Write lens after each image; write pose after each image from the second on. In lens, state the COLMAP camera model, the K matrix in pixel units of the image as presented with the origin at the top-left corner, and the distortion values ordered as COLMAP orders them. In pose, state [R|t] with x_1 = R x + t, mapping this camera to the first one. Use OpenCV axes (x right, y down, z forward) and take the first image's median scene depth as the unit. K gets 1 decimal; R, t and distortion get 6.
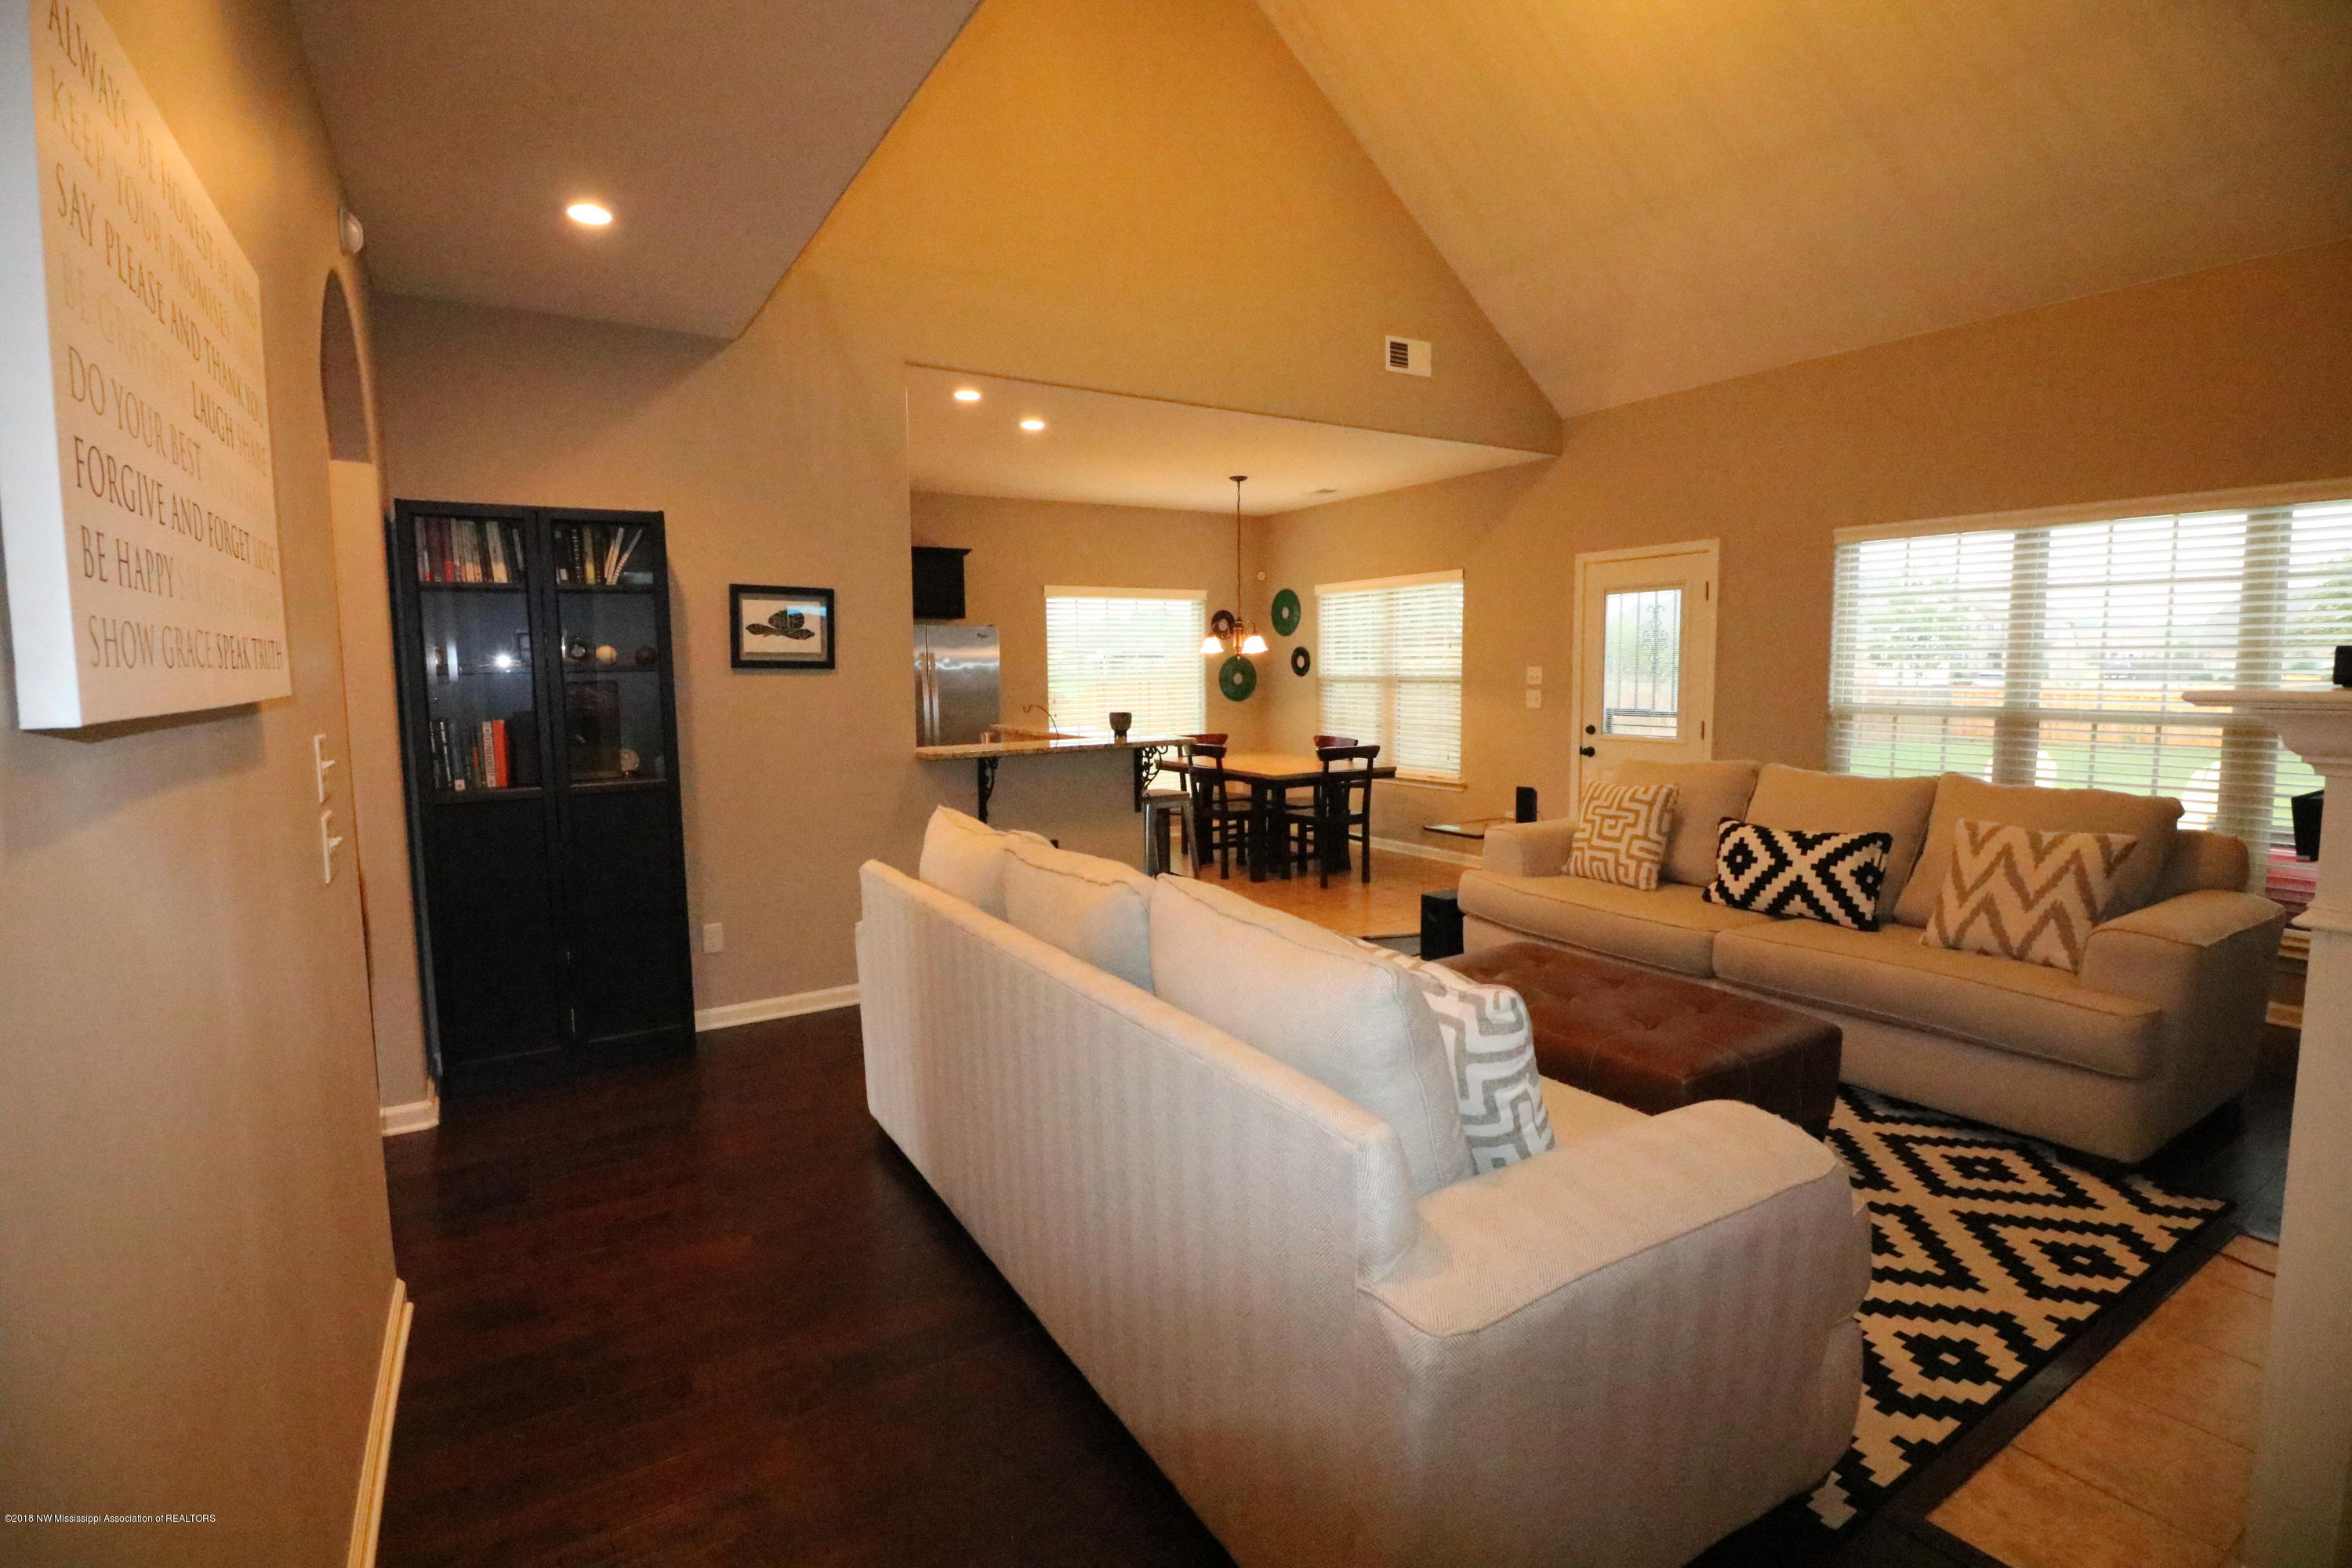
lens RADIAL K [[1105.4, 0, 1185.6], [0, 1105.4, 776.7], [0, 0, 1]] dist [-0.003017, -0.000389]
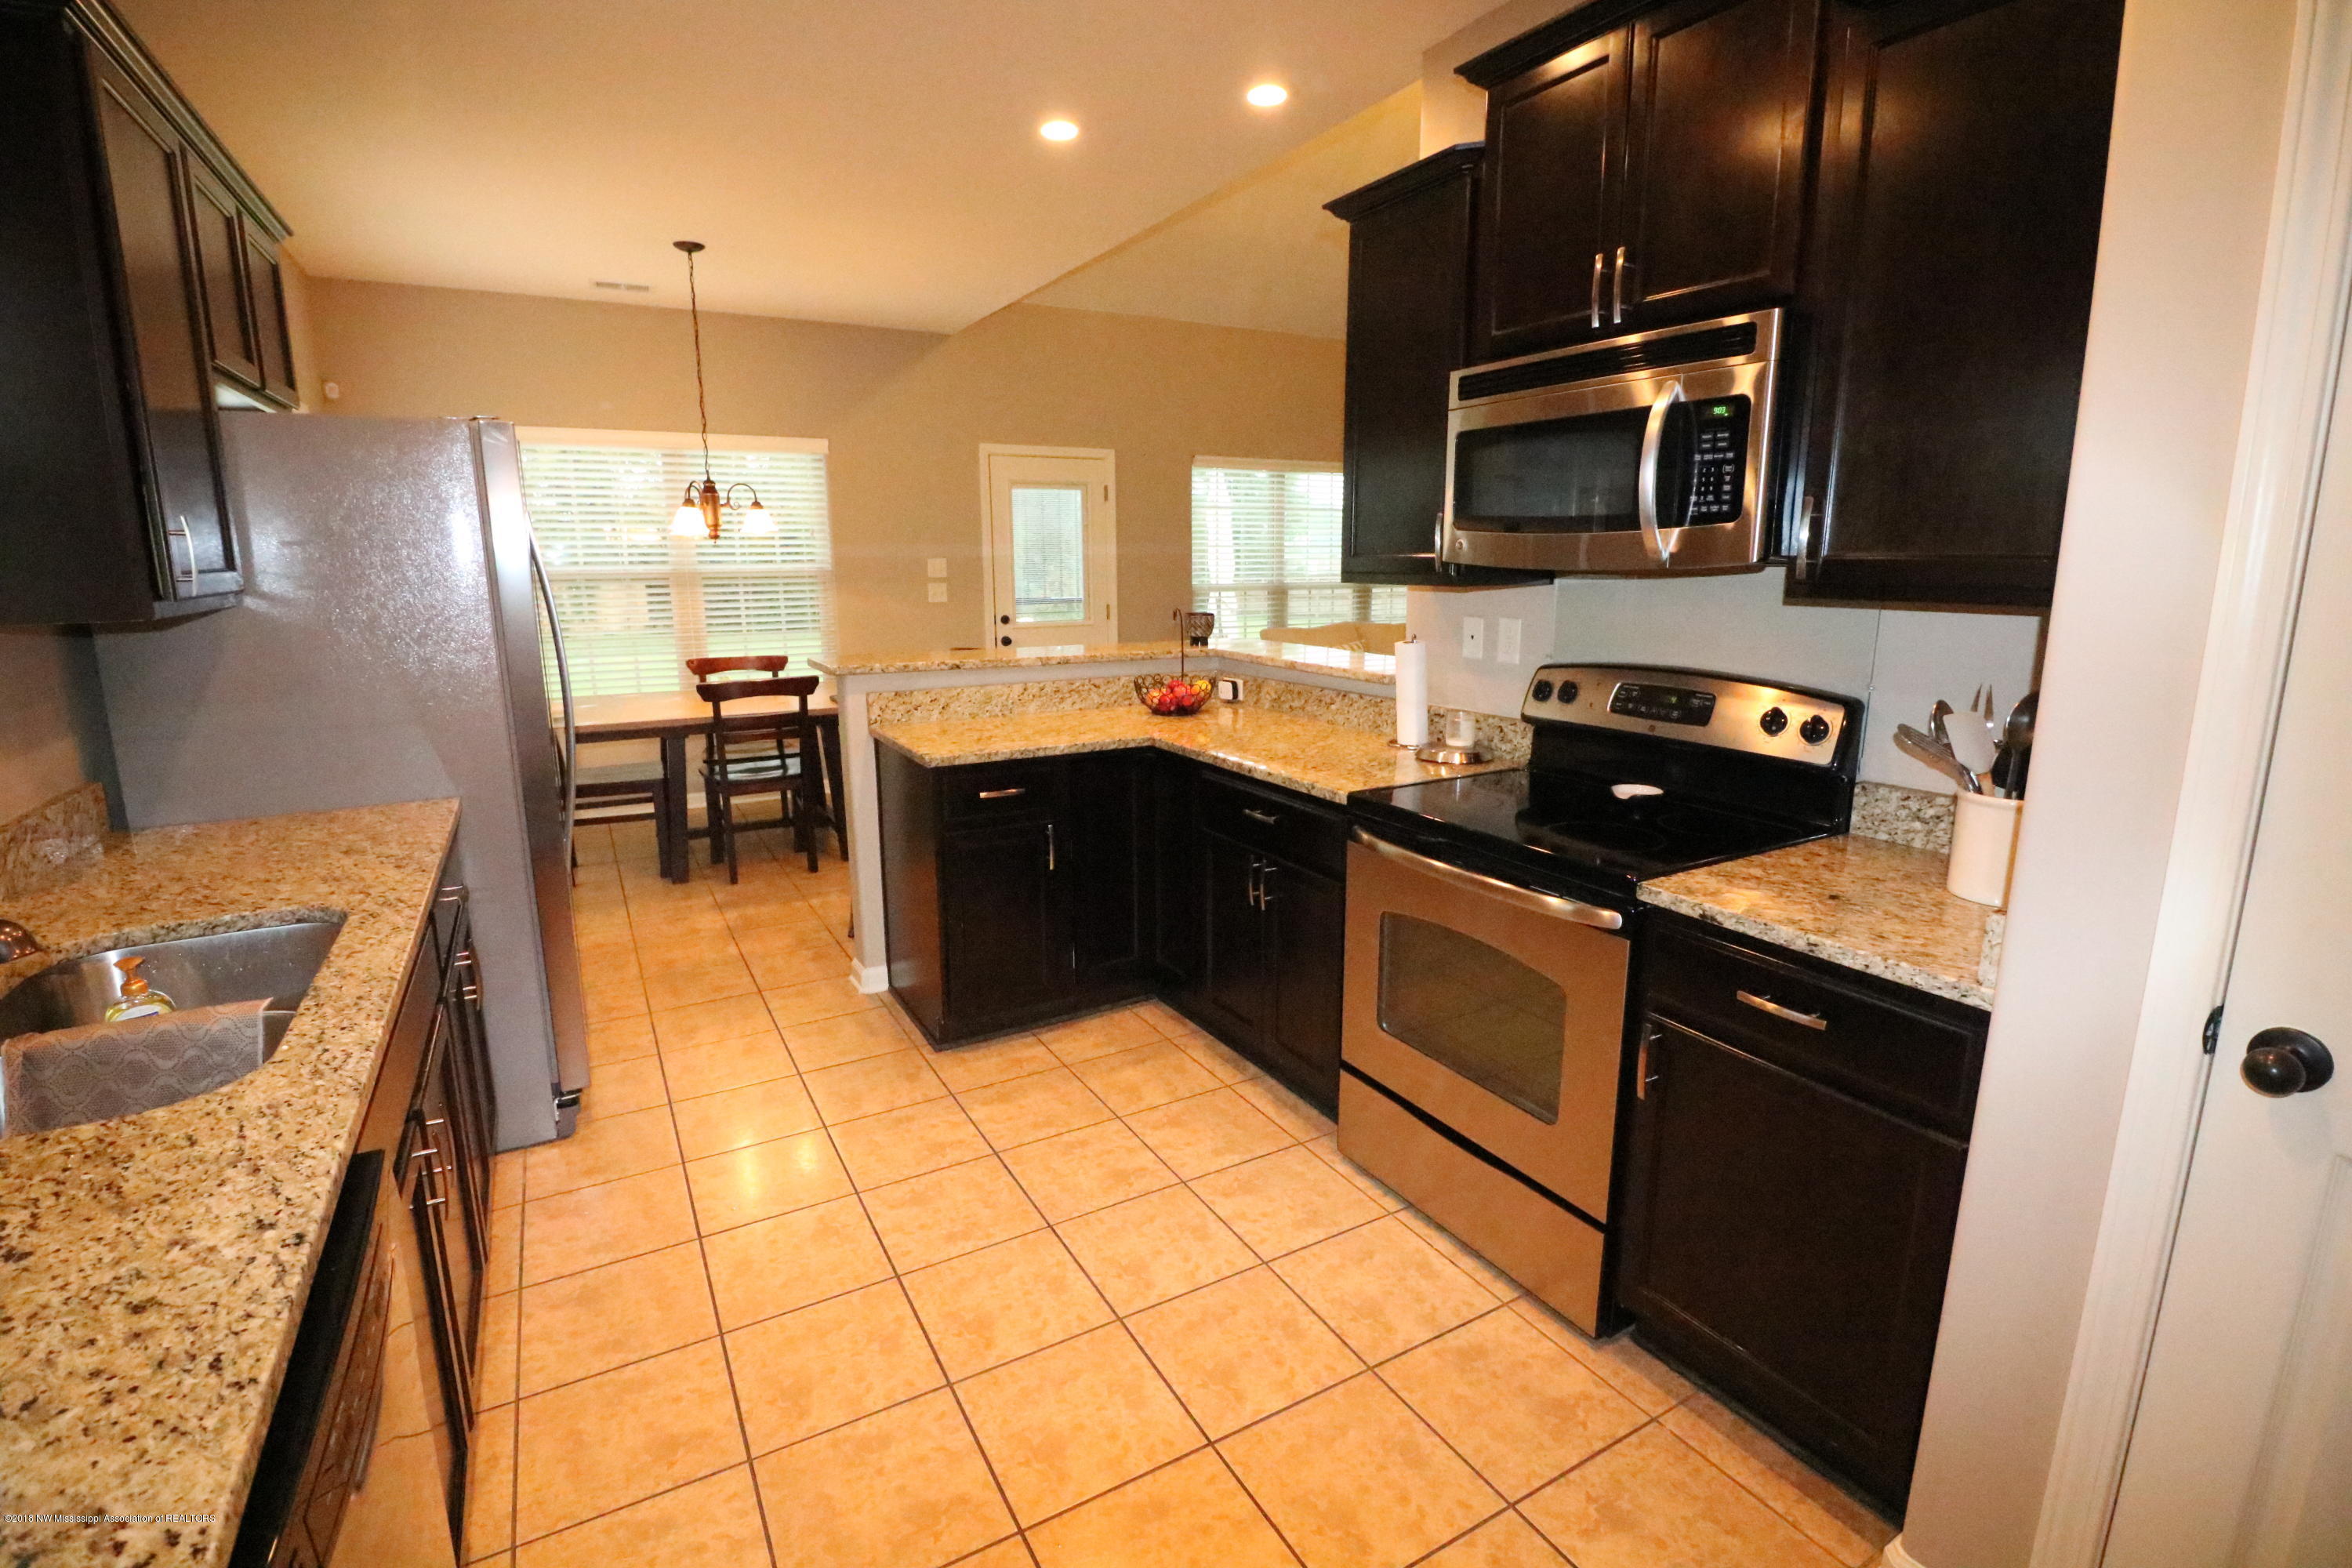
lens RADIAL K [[1105.4, 0, 1193.5], [0, 1105.4, 769.9], [0, 0, 1]] dist [-0.003017, -0.000389]
pose [[0.041259, -0.189172, 0.981077, -0.923604], [0.102531, 0.977531, 0.184177, -0.107257], [-0.993874, 0.092992, 0.059728, 1.072401]]
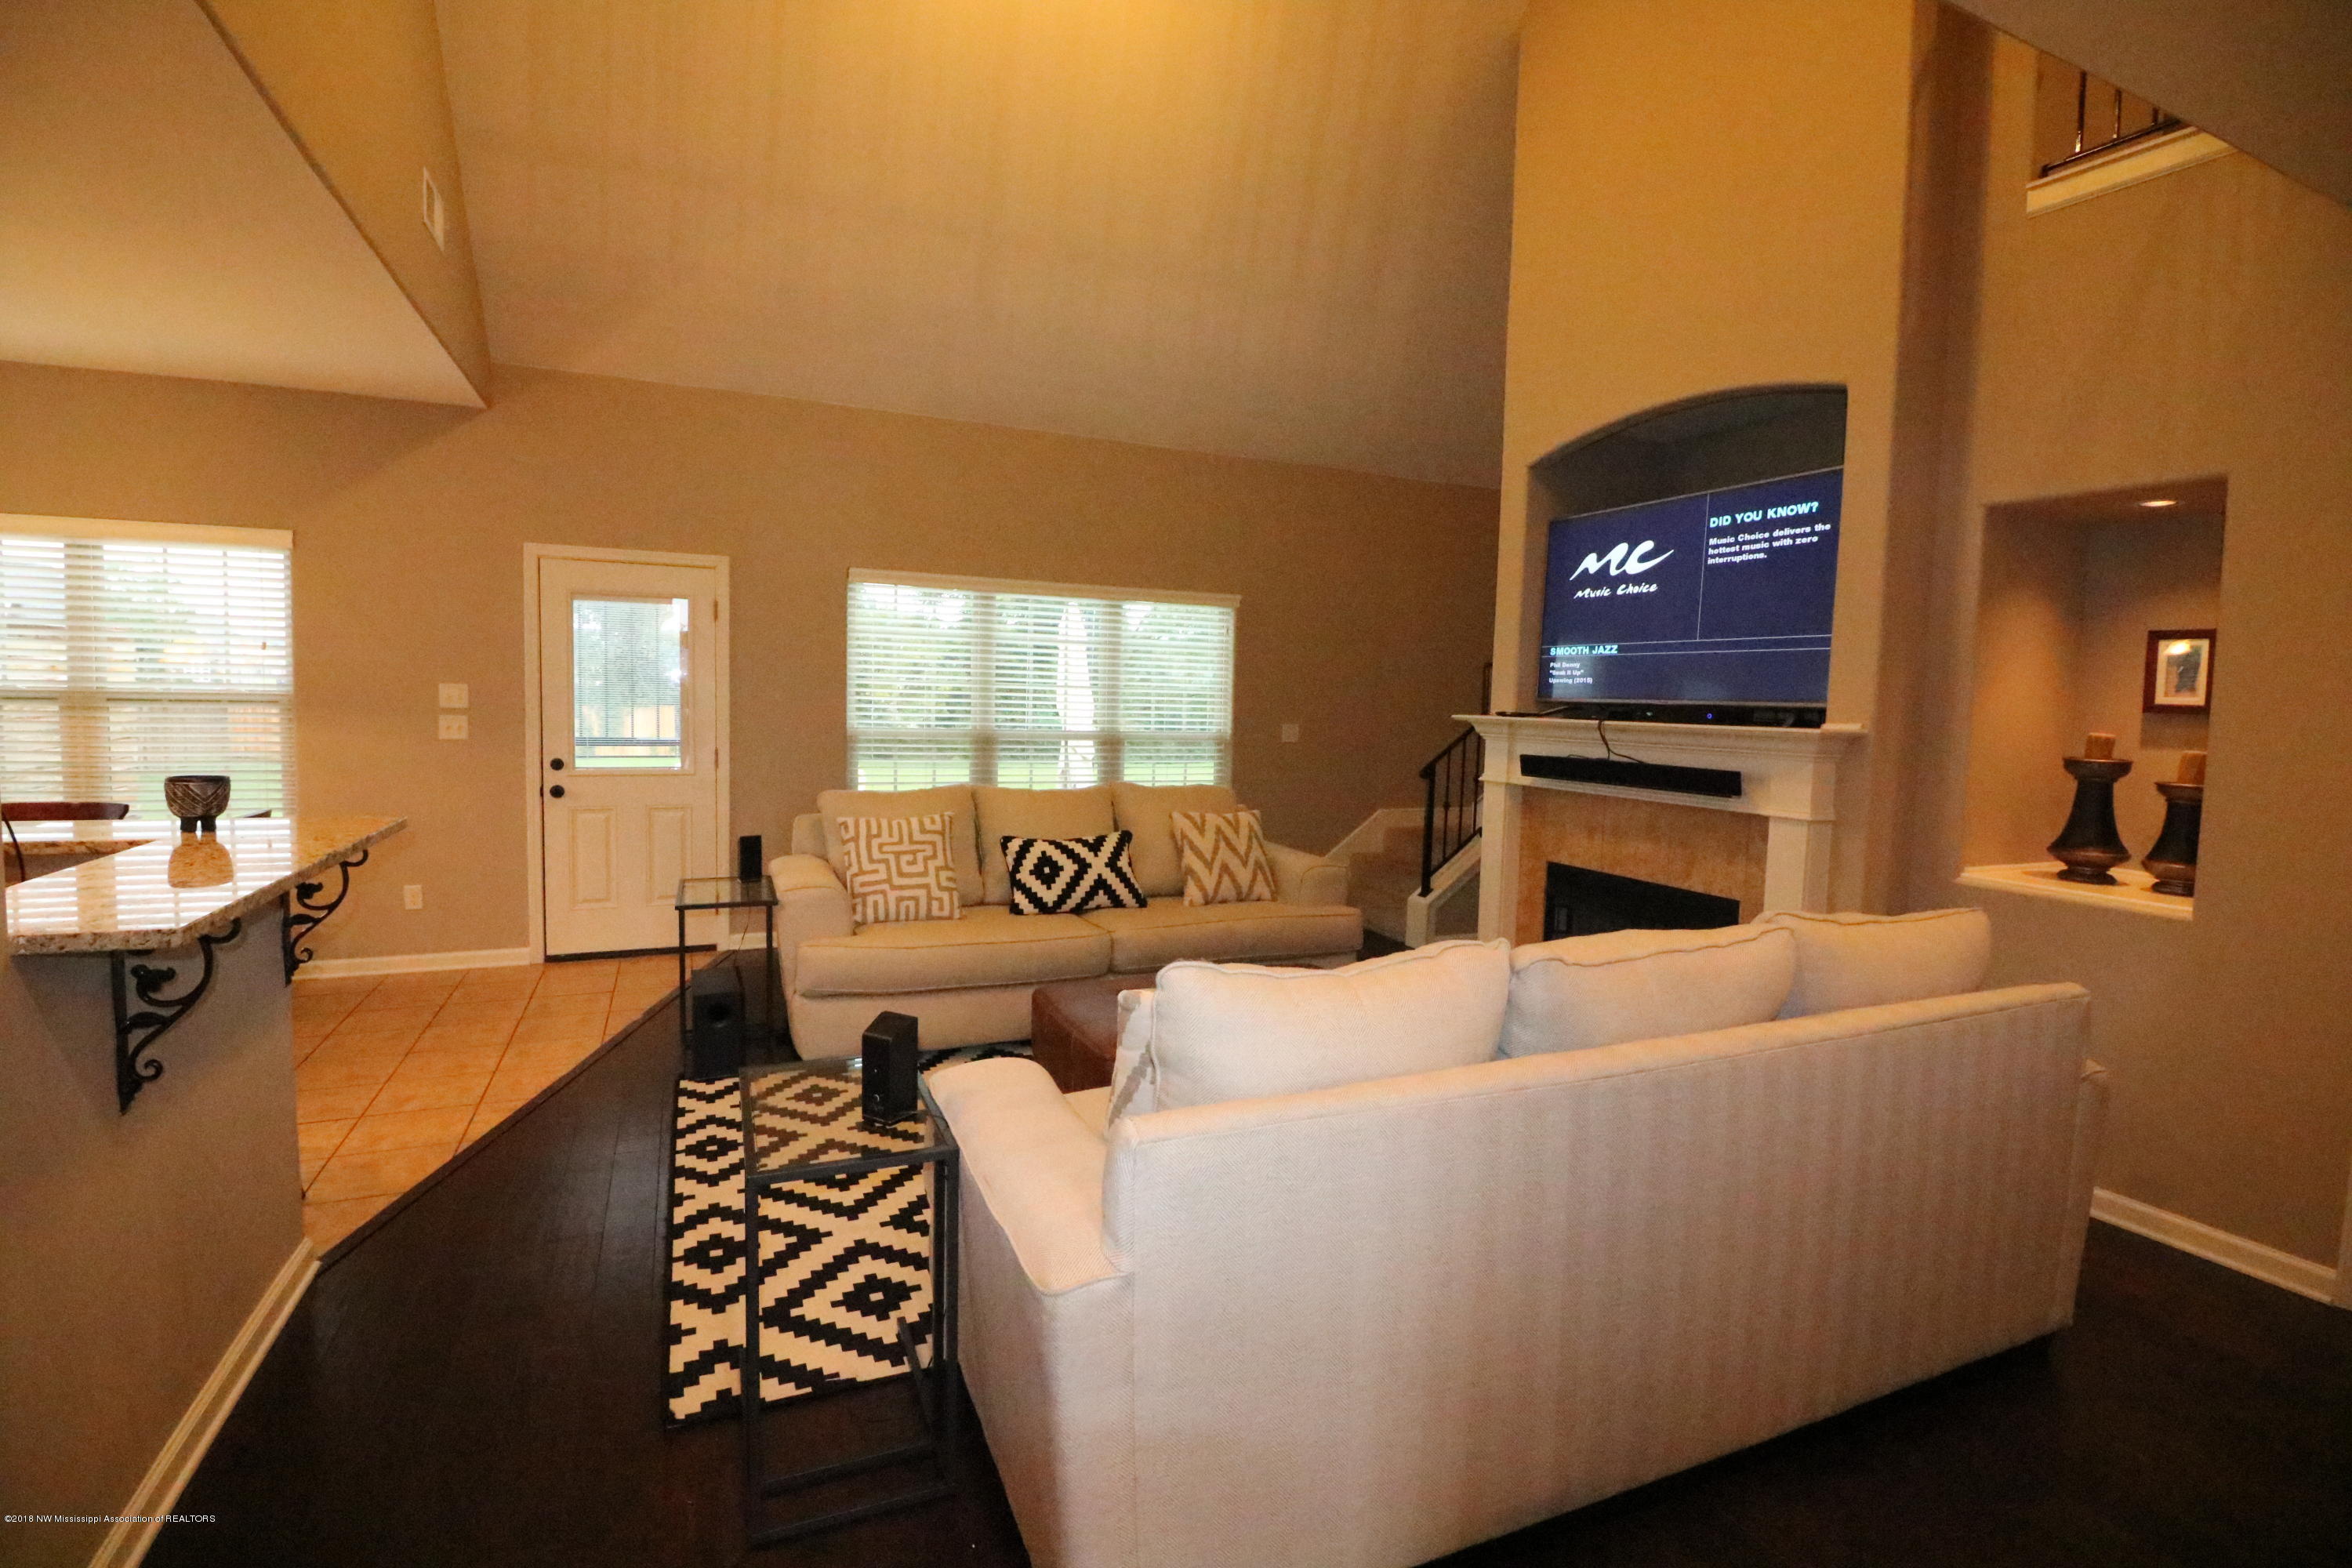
lens RADIAL K [[1105.4, 0, 1169.5], [0, 1105.4, 774.9], [0, 0, 1]] dist [-0.003017, -0.000389]
pose [[0.136395, -0.060172, 0.988825, -0.509686], [0.071525, 0.996147, 0.050752, -0.060796], [-0.988069, 0.063803, 0.140173, 0.617932]]
